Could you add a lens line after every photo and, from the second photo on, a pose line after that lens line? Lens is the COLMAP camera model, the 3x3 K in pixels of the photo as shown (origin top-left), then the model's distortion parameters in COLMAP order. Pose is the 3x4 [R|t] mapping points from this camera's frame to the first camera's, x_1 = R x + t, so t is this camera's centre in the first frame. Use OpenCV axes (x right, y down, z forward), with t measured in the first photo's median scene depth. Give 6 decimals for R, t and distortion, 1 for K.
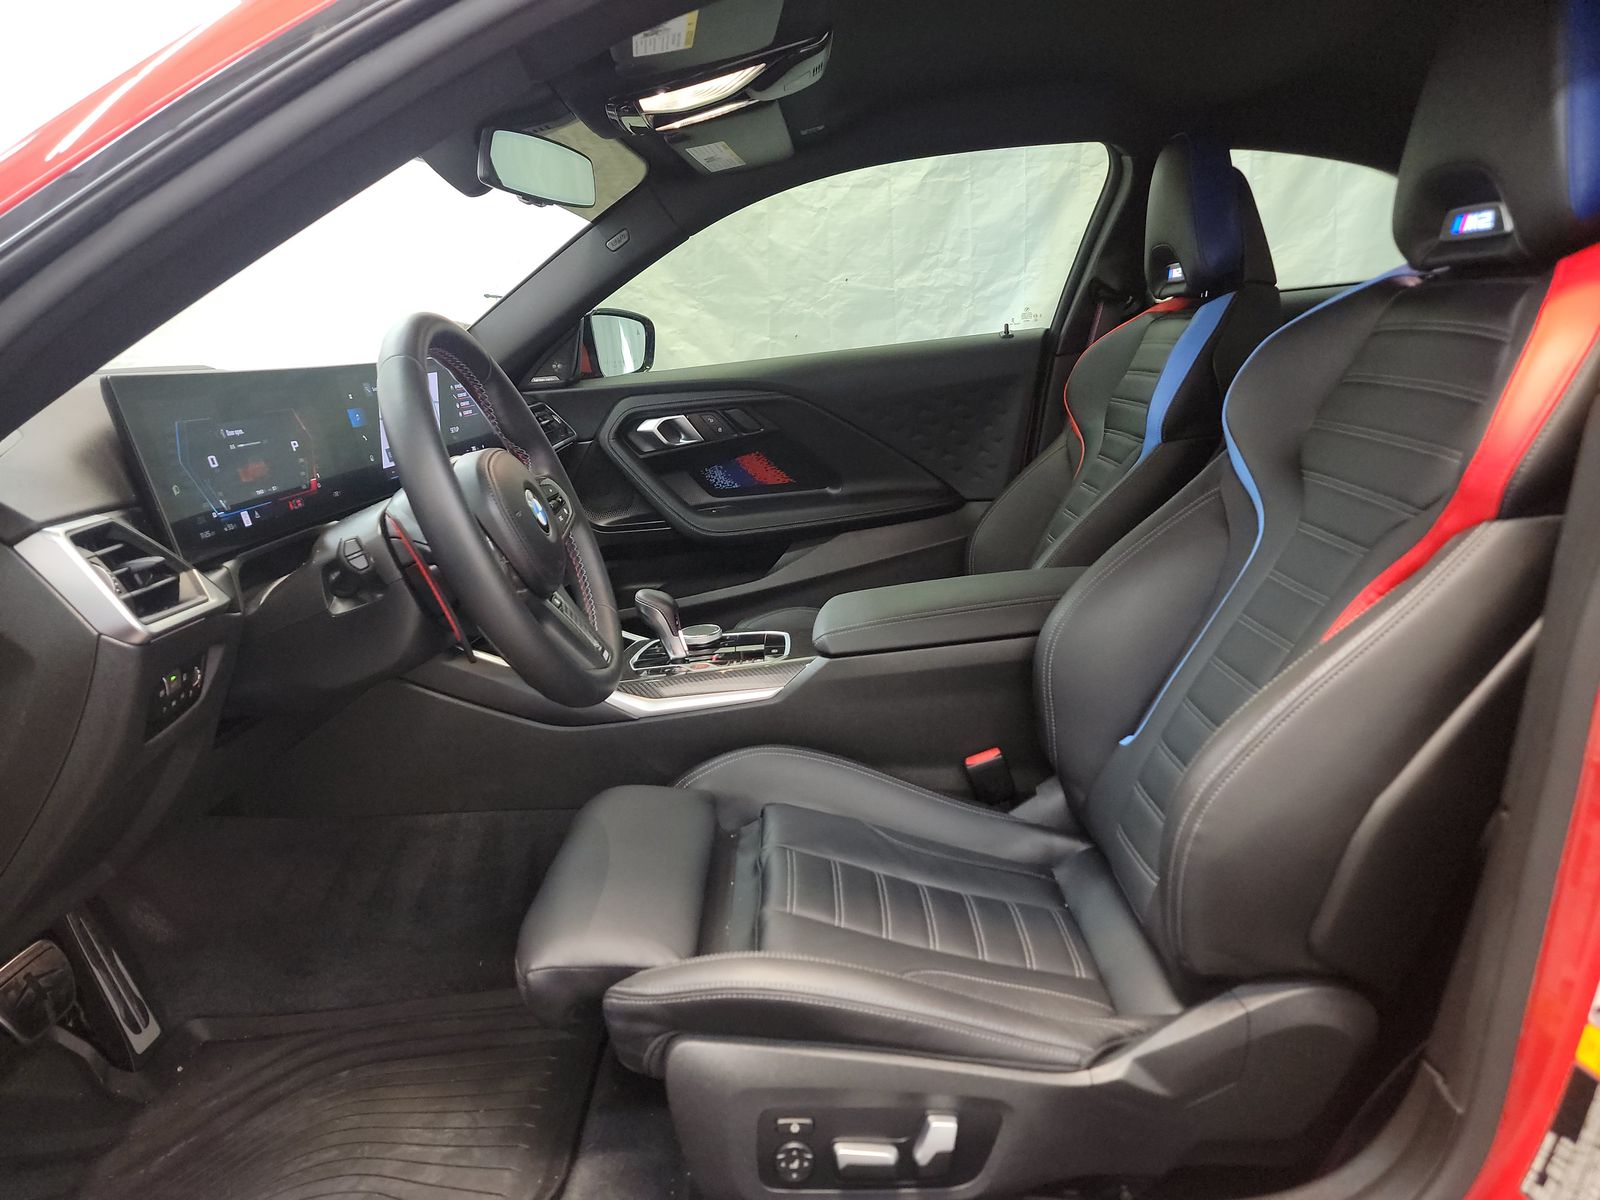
lens RADIAL K [[1109.0, 0, 796.8], [0, 1109.0, 635.2], [0, 0, 1]] dist [0.064572, -0.052800]
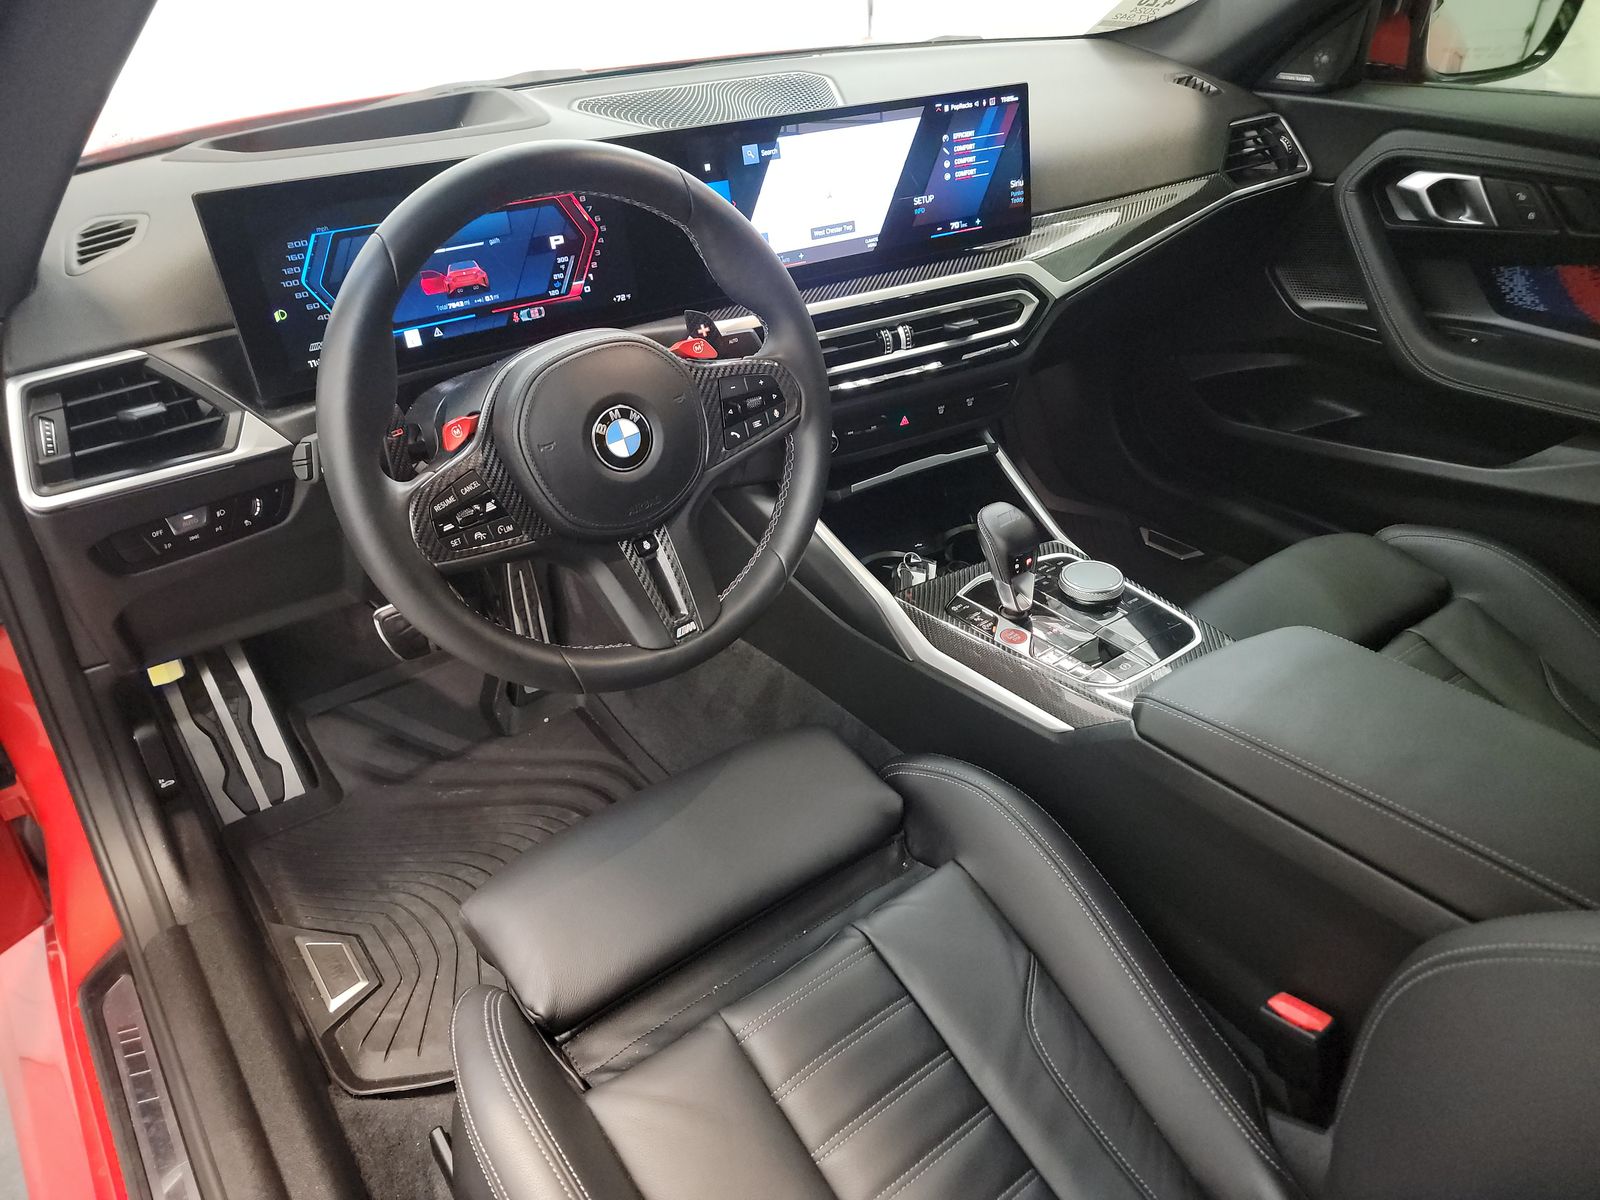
lens RADIAL K [[1109.0, 0, 803.9], [0, 1109.0, 617.0], [0, 0, 1]] dist [0.064572, -0.052800]
pose [[0.598182, 0.488183, -0.635496, 0.188192], [-0.228259, 0.863969, 0.448838, -0.182393], [0.768165, -0.123429, 0.628242, 0.293574]]
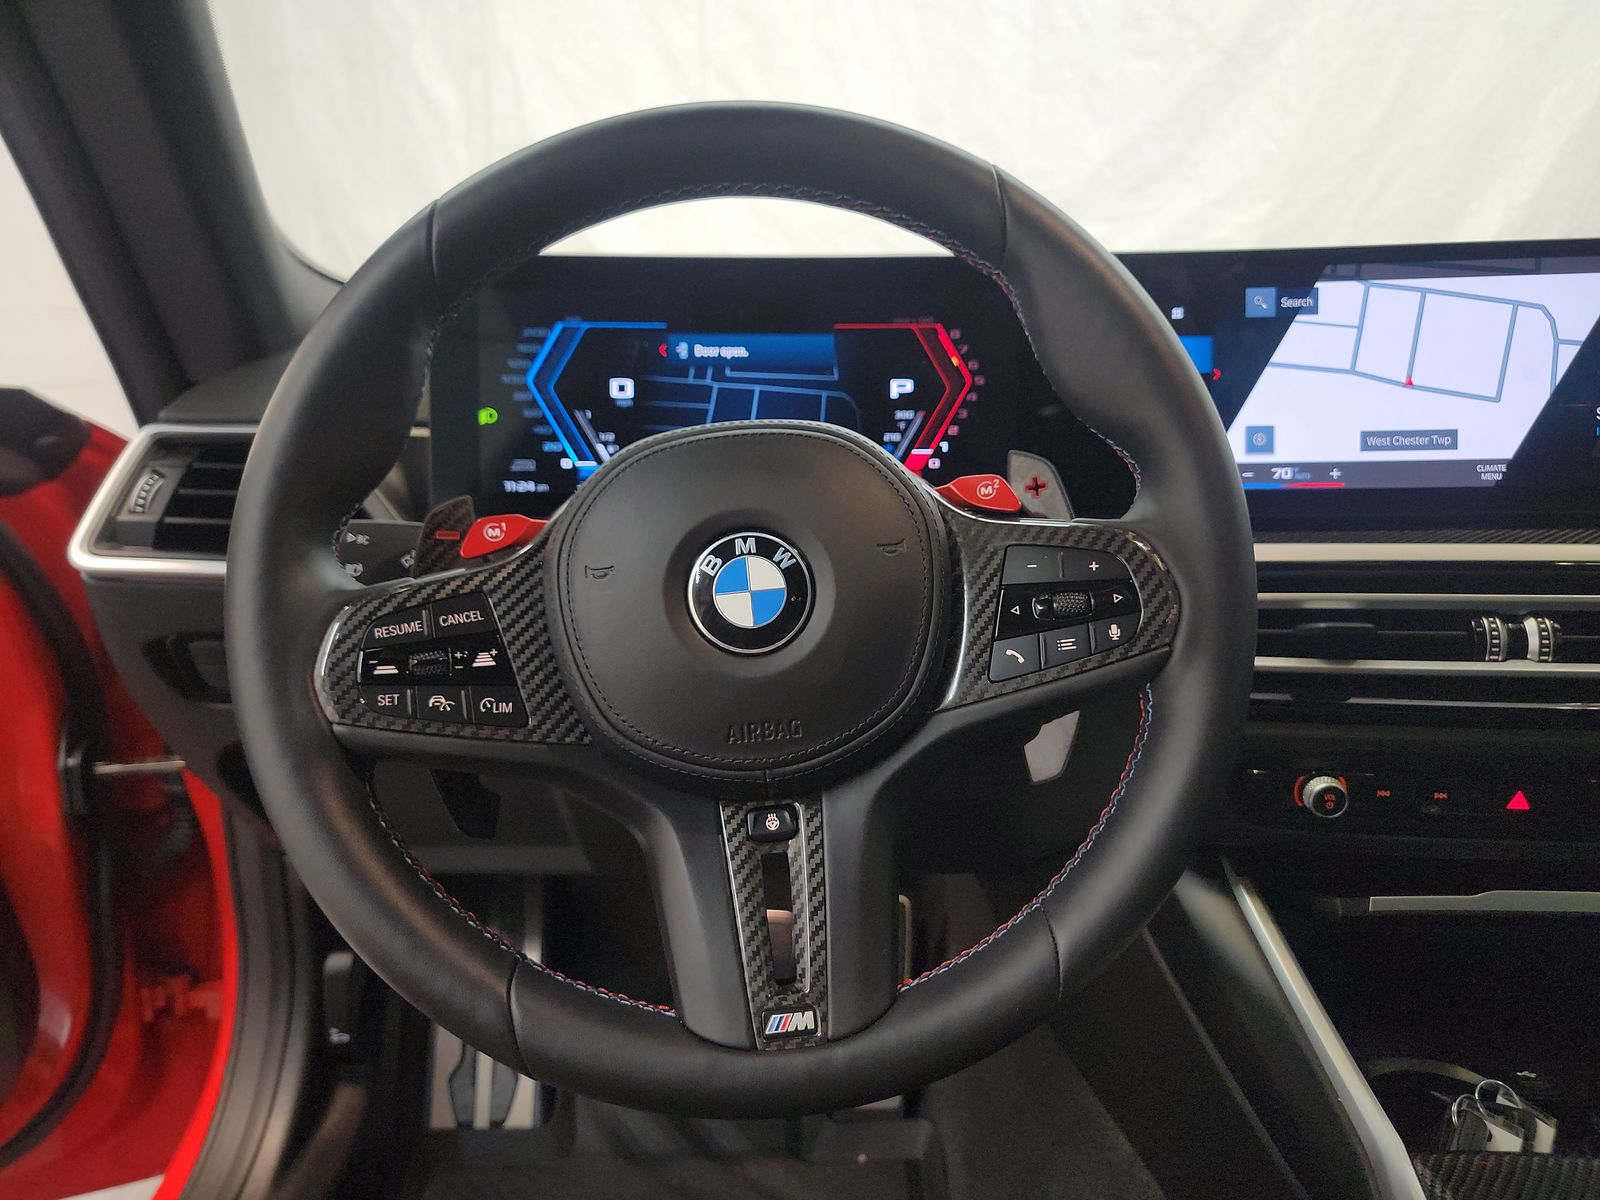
lens RADIAL K [[1109.0, 0, 815.4], [0, 1109.0, 609.1], [0, 0, 1]] dist [0.064572, -0.052800]
pose [[0.033596, 0.263182, -0.964161, 0.071070], [-0.255031, 0.935026, 0.246343, -0.100207], [0.966349, 0.237615, 0.098533, 0.481438]]
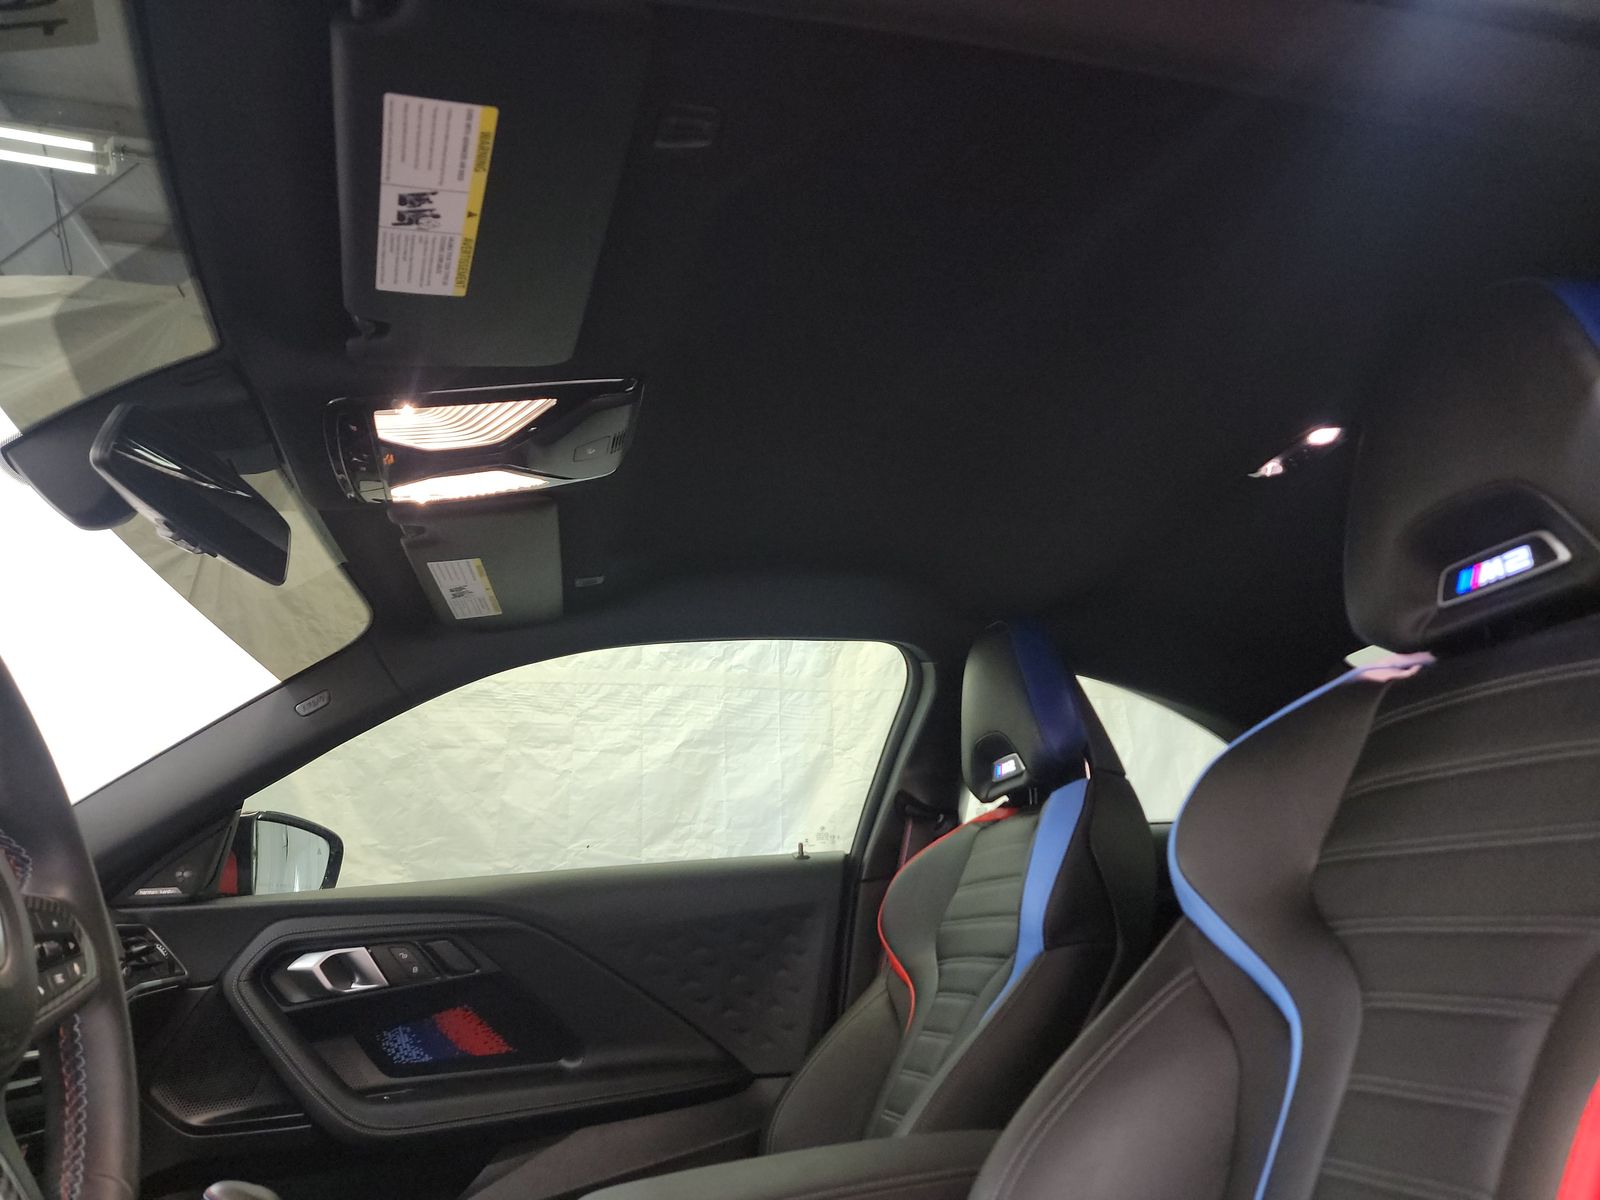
lens RADIAL K [[1109.0, 0, 819.9], [0, 1109.0, 614.0], [0, 0, 1]] dist [0.064572, -0.052800]
pose [[0.966012, 0.096006, 0.240006, -0.013150], [0.050644, 0.840187, -0.539927, 0.024861], [-0.253486, 0.533731, 0.806768, 0.234017]]
